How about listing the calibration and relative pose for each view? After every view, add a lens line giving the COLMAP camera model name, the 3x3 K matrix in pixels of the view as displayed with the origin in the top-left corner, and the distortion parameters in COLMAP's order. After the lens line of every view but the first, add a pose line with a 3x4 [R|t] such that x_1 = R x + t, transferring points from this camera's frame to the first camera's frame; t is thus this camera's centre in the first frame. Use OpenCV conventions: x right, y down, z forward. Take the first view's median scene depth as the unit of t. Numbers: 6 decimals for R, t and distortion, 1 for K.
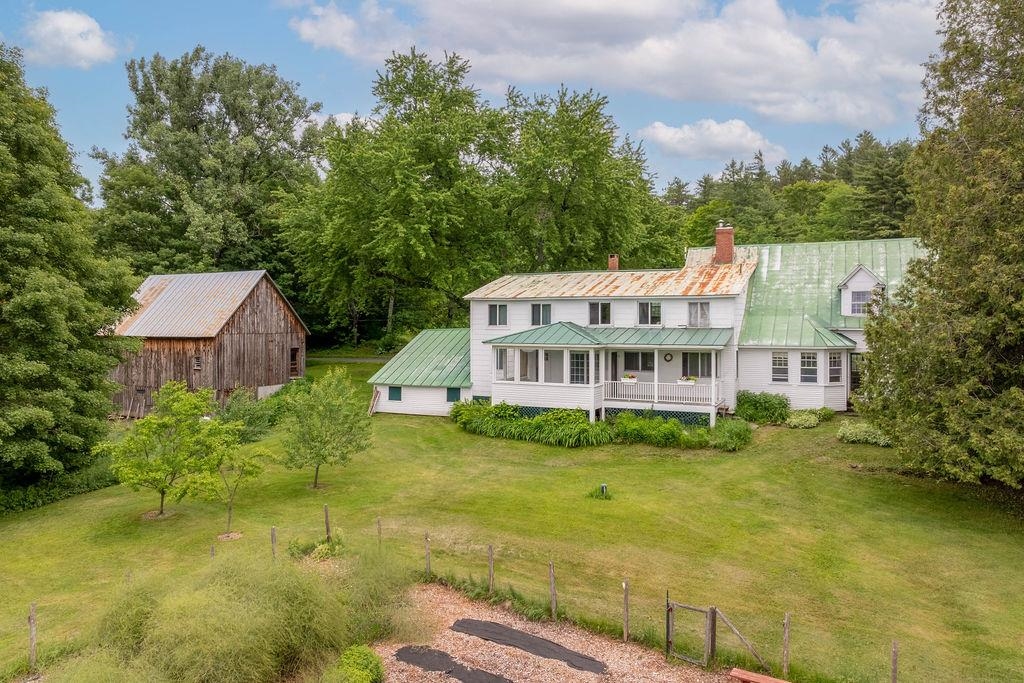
lens RADIAL K [[720.2, 0, 510.4], [0, 720.2, 336.2], [0, 0, 1]] dist [0.003001, -0.030455]
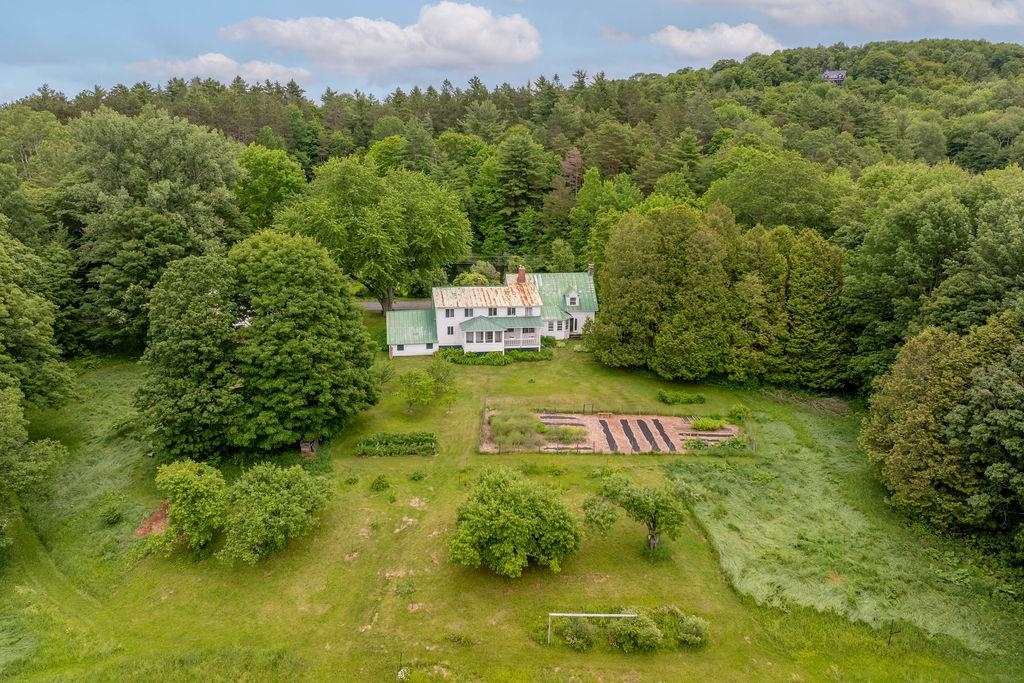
lens RADIAL K [[720.2, 0, 510.4], [0, 720.2, 336.2], [0, 0, 1]] dist [0.003001, -0.030455]
pose [[0.825591, -0.134080, 0.548107, -1.359670], [0.000032, 0.971370, 0.237572, -0.606197], [-0.564268, -0.196120, 0.801959, -1.253807]]
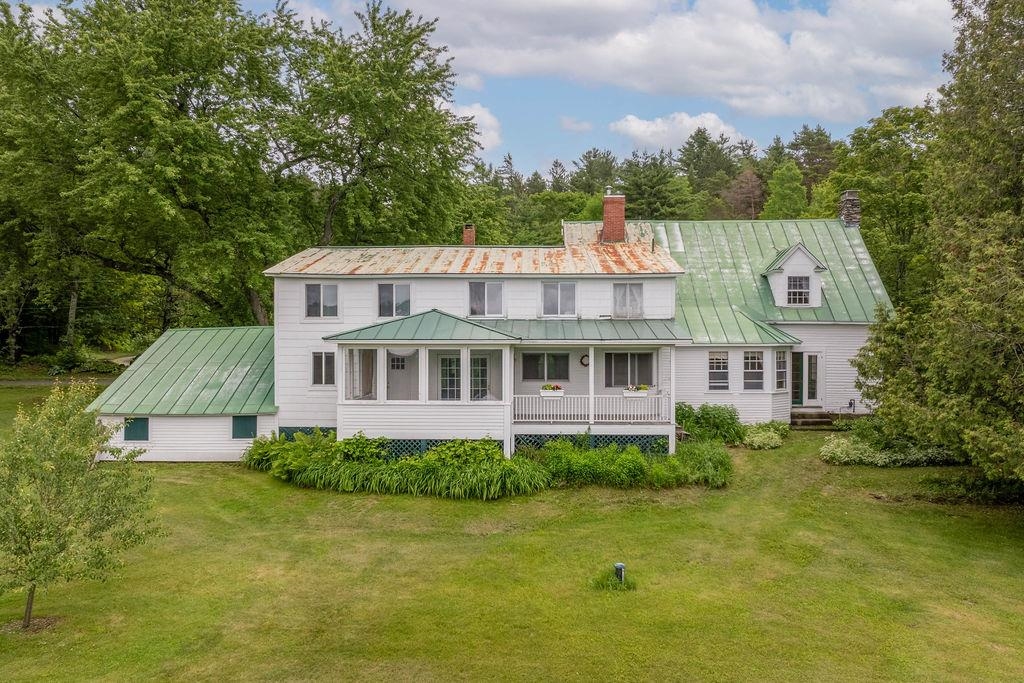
lens RADIAL K [[757.6, 0, 520.1], [0, 757.6, 351.9], [0, 0, 1]] dist [-0.005612, -0.009251]
pose [[0.915470, -0.005314, 0.402350, -0.144232], [0.008577, 0.999943, -0.006310, 0.025347], [-0.402294, 0.009228, 0.915464, 0.339295]]
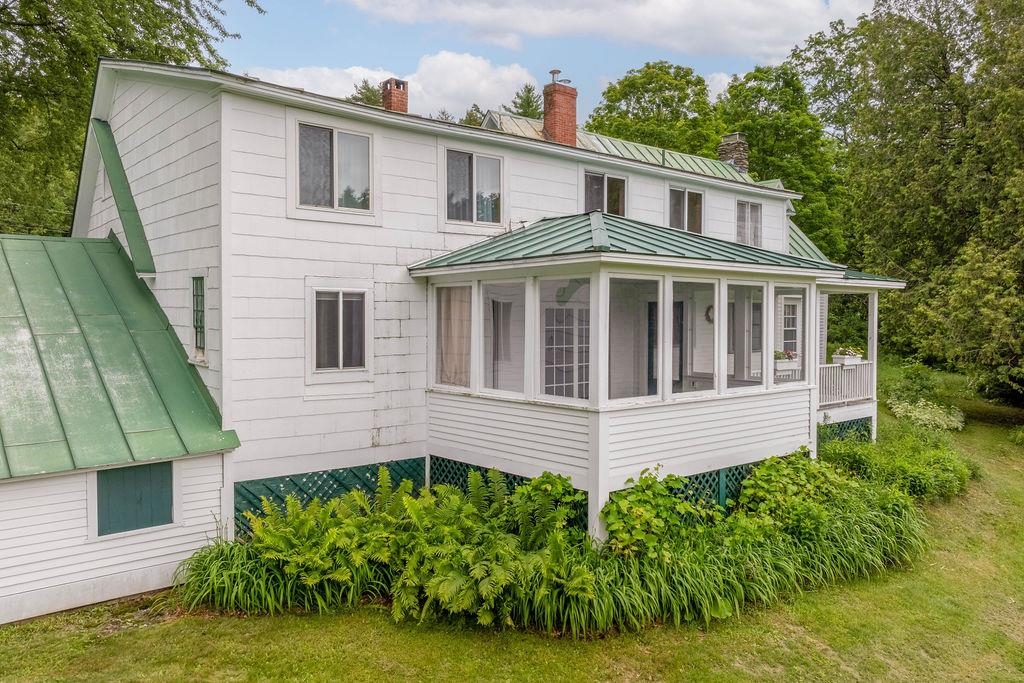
lens RADIAL K [[757.6, 0, 520.1], [0, 757.6, 351.9], [0, 0, 1]] dist [-0.005612, -0.009251]
pose [[0.411972, -0.042072, 0.910225, -0.281741], [0.015373, 0.999112, 0.039223, 0.033167], [-0.911067, -0.002166, 0.412253, 0.917342]]
